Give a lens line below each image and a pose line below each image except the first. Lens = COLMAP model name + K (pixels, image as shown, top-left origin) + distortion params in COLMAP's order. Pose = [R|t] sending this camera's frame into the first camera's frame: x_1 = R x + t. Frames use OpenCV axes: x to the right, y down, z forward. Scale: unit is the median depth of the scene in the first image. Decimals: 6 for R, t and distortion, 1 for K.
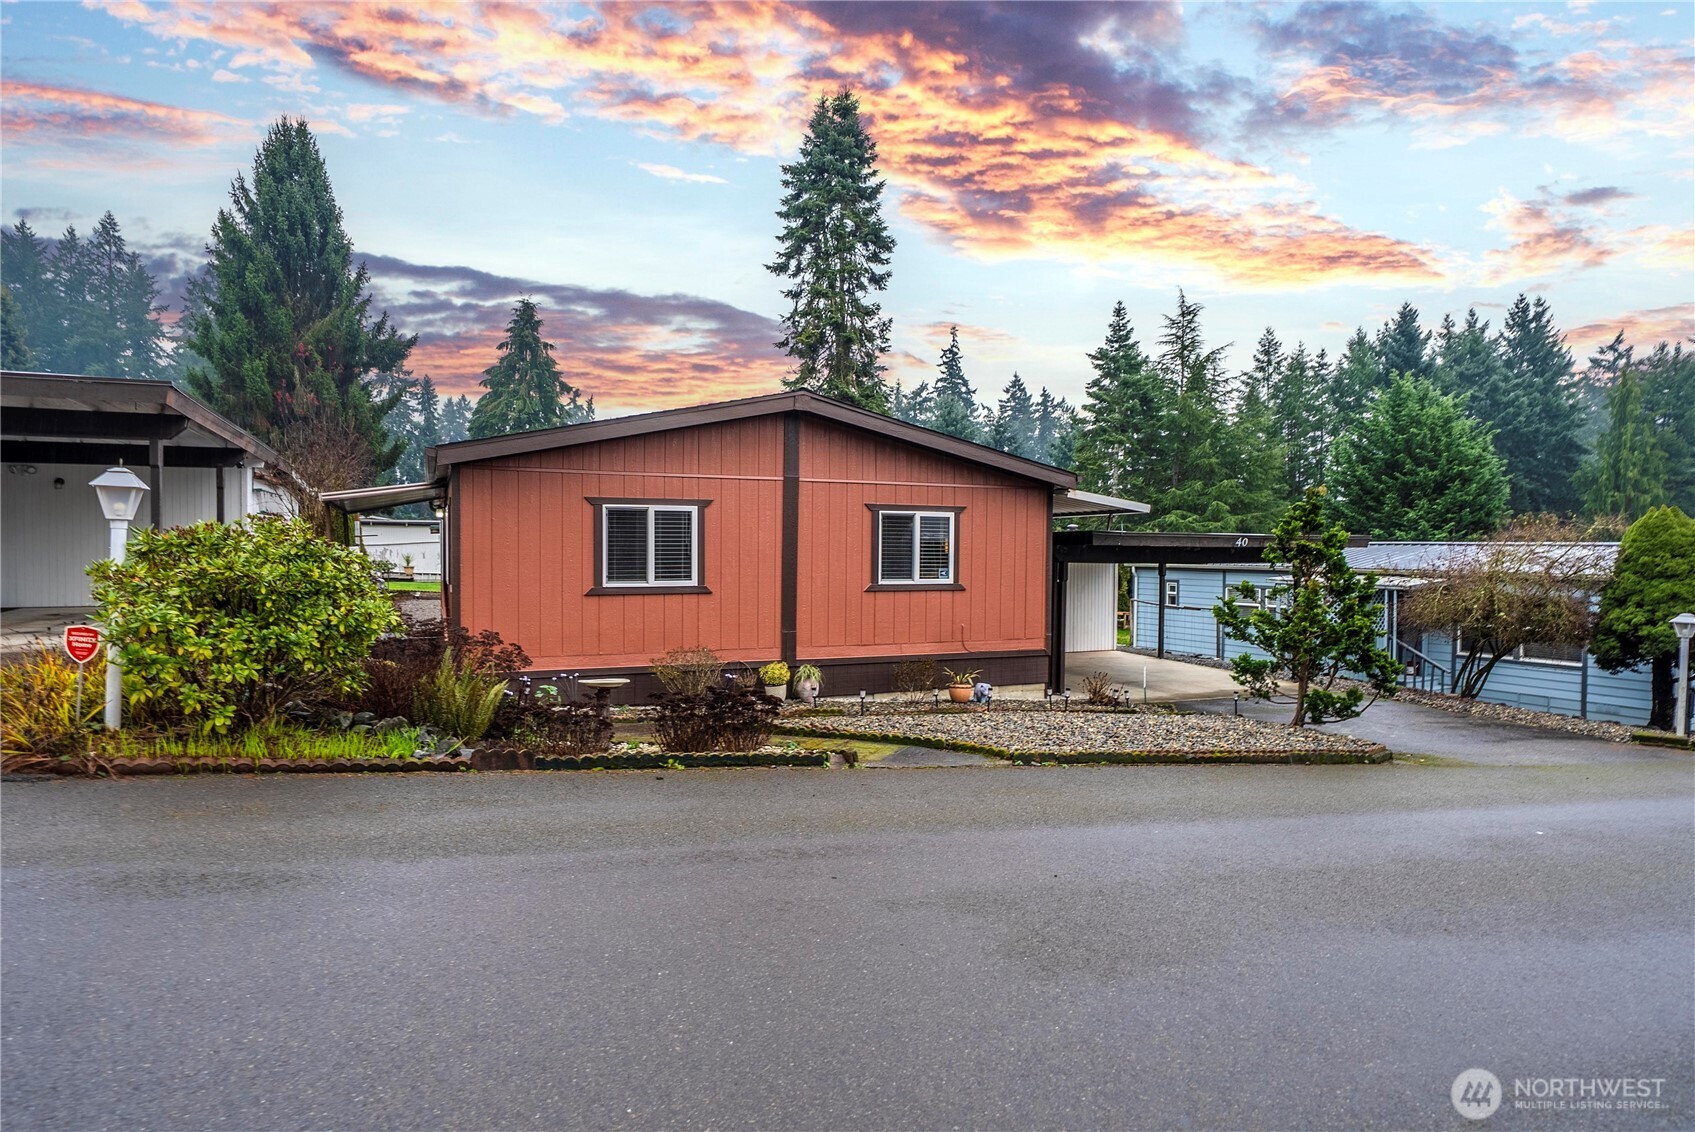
lens RADIAL K [[989.8, 0, 816.6], [0, 989.8, 517.7], [0, 0, 1]] dist [0.001208, 0.000146]
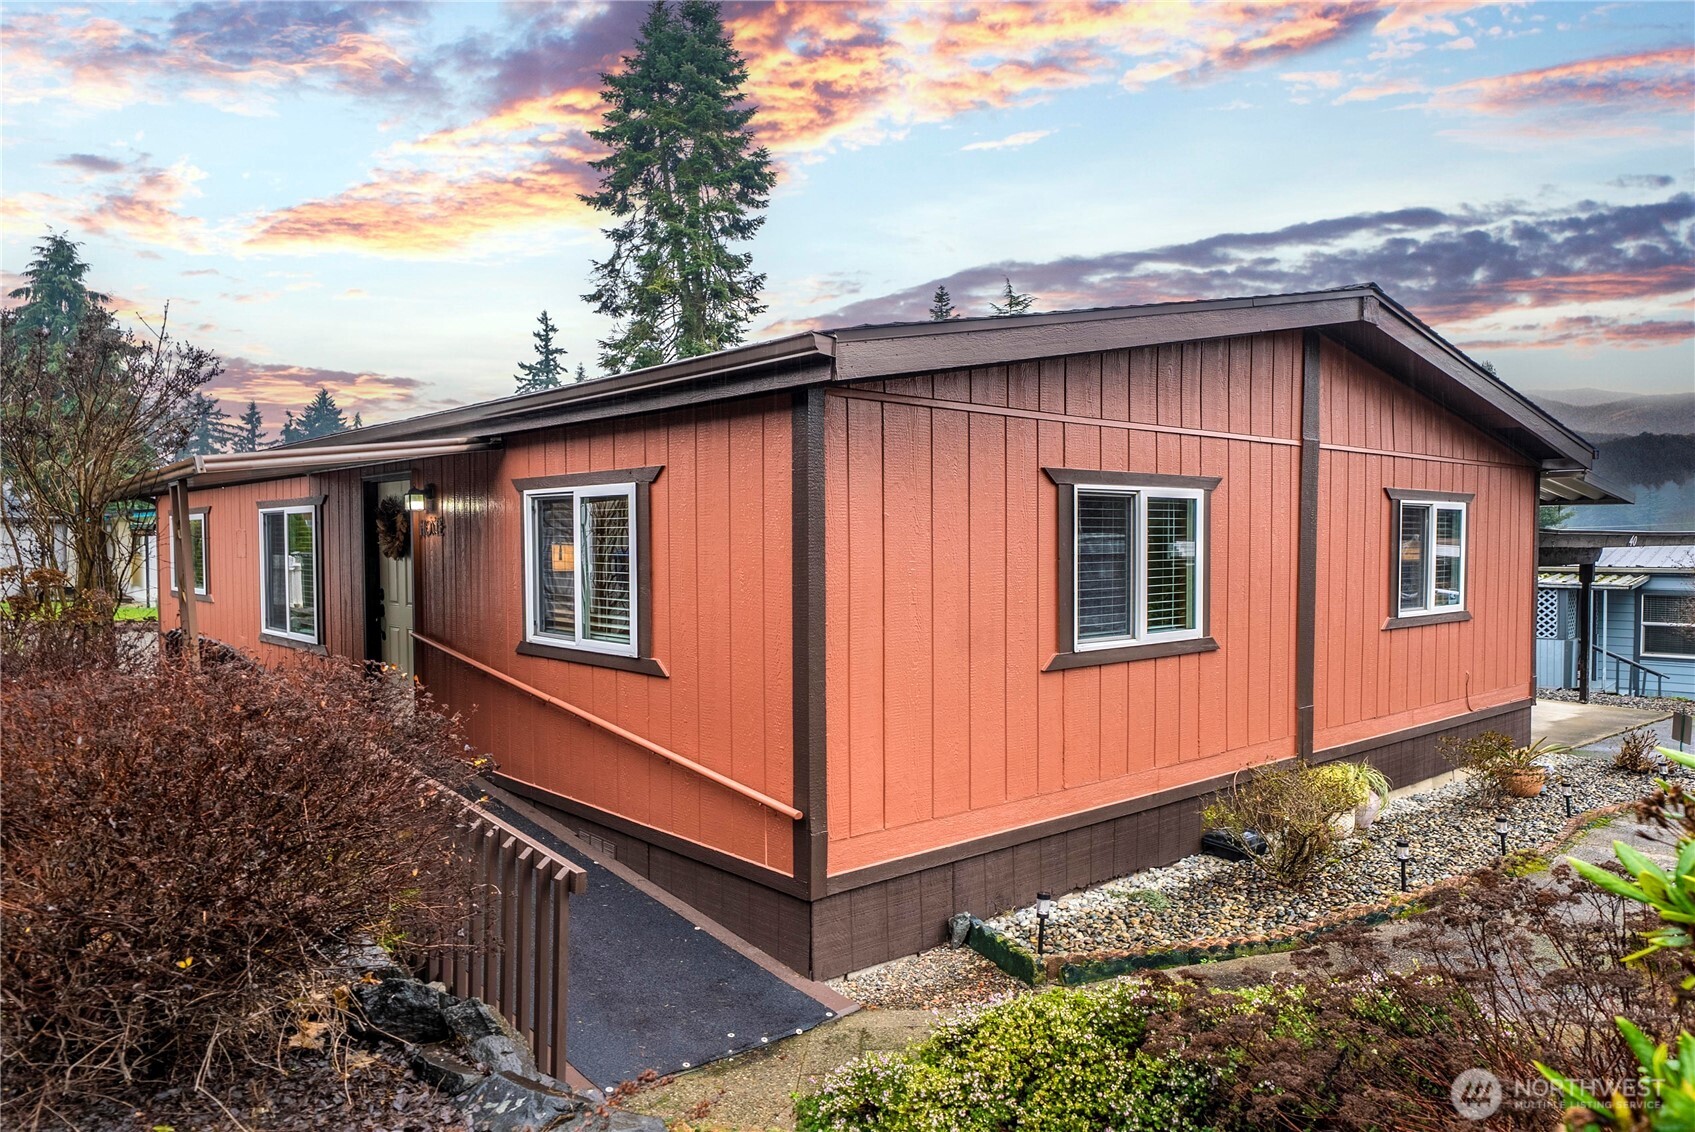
lens RADIAL K [[920.0, 0, 848.4], [0, 920.0, 545.8], [0, 0, 1]] dist [0.011403, 0.000364]
pose [[0.911638, -0.014931, 0.410724, -0.186354], [-0.002802, 0.999091, 0.042538, -0.000563], [-0.410985, -0.039930, 0.910767, 0.234661]]
